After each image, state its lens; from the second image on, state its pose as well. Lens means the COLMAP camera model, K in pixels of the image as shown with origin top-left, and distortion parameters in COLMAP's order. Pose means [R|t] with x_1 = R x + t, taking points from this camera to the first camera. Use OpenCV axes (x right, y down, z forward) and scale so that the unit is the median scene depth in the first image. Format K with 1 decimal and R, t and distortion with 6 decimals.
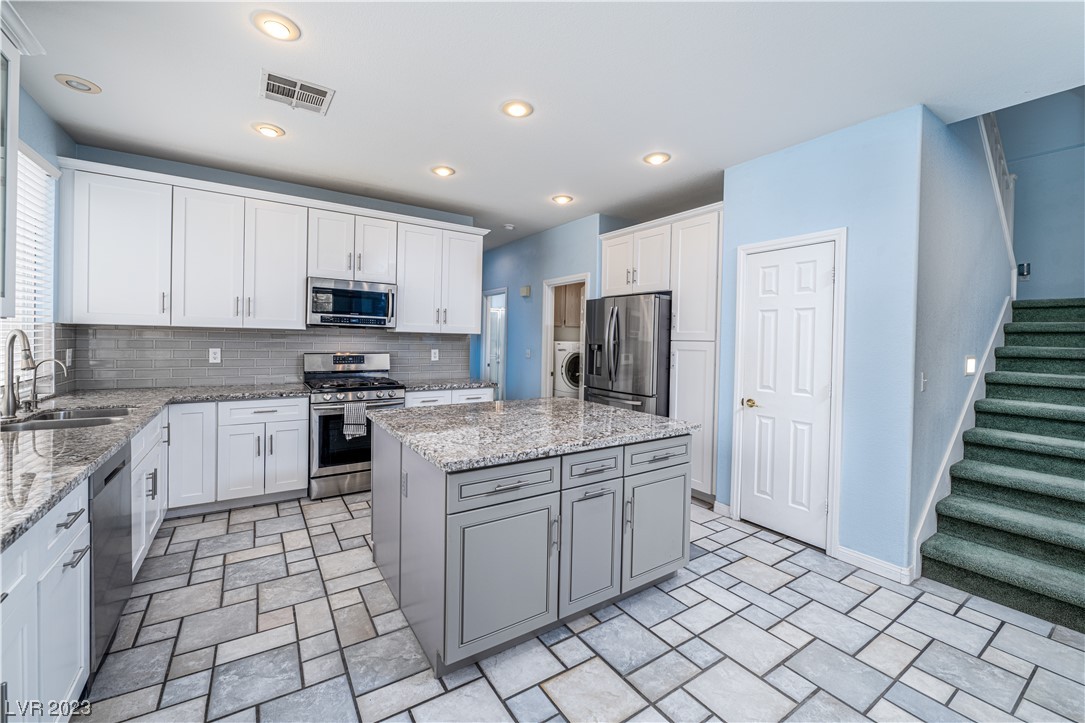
lens RADIAL K [[445.4, 0, 547.6], [0, 445.4, 351.9], [0, 0, 1]] dist [0.000920, -0.000463]
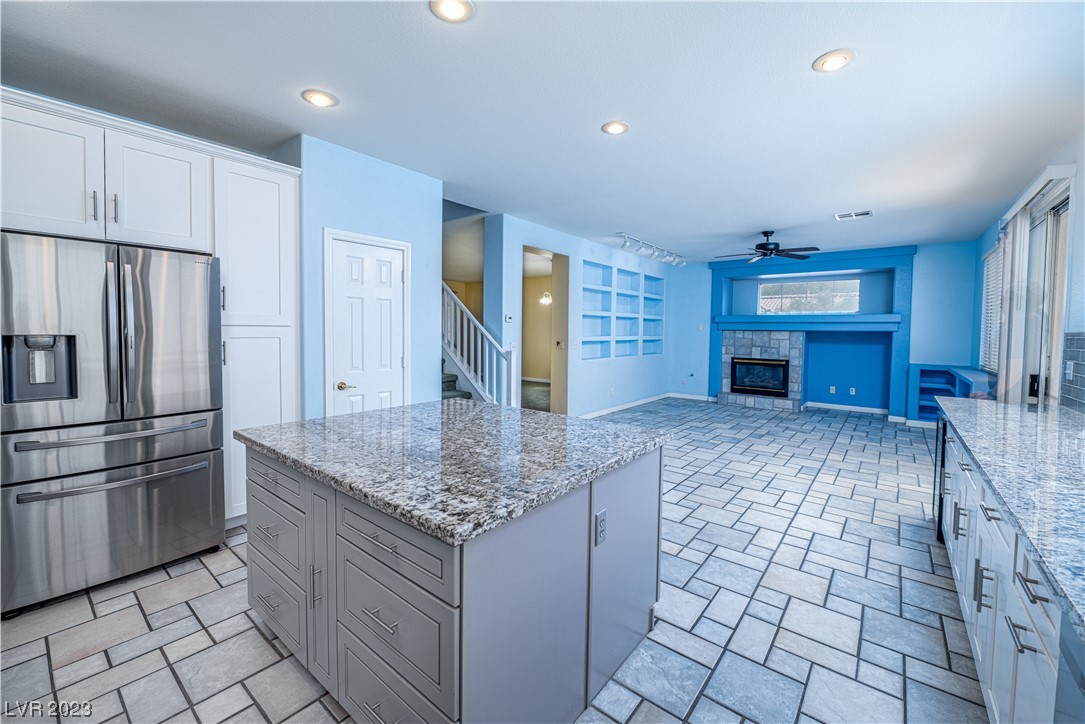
lens RADIAL K [[445.4, 0, 538.4], [0, 445.4, 351.0], [0, 0, 1]] dist [0.000920, -0.000463]
pose [[-0.299283, -0.068114, 0.951730, -1.141771], [0.012856, 0.997070, 0.075402, -0.067013], [-0.954078, 0.034802, -0.297530, 1.516575]]
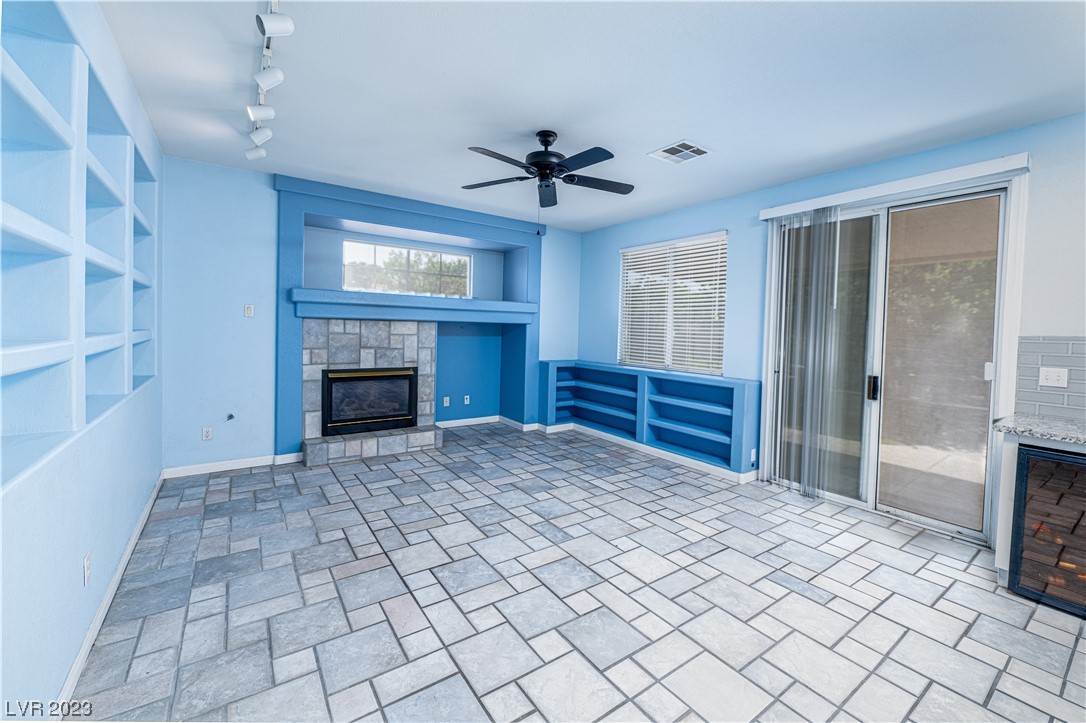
lens RADIAL K [[445.9, 0, 547.5], [0, 445.9, 336.9], [0, 0, 1]] dist [0.000920, -0.000463]
pose [[-0.998653, -0.043922, -0.027618, -0.948303], [-0.045374, 0.997490, 0.054360, -0.061642], [0.025162, 0.055540, -0.998139, 1.454672]]
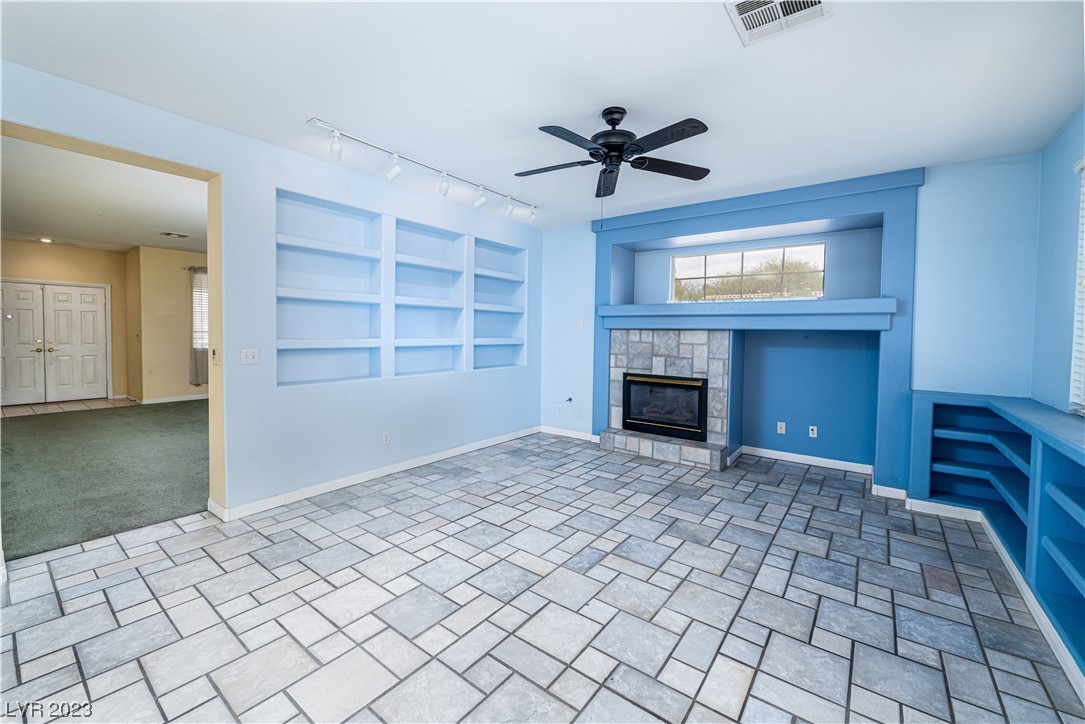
lens RADIAL K [[445.4, 0, 531.0], [0, 445.4, 341.7], [0, 0, 1]] dist [0.000920, -0.000463]
pose [[-0.306611, -0.045054, 0.950768, -1.050268], [0.013868, 0.998562, 0.051792, -0.060940], [-0.951734, 0.029065, -0.305545, 1.381891]]
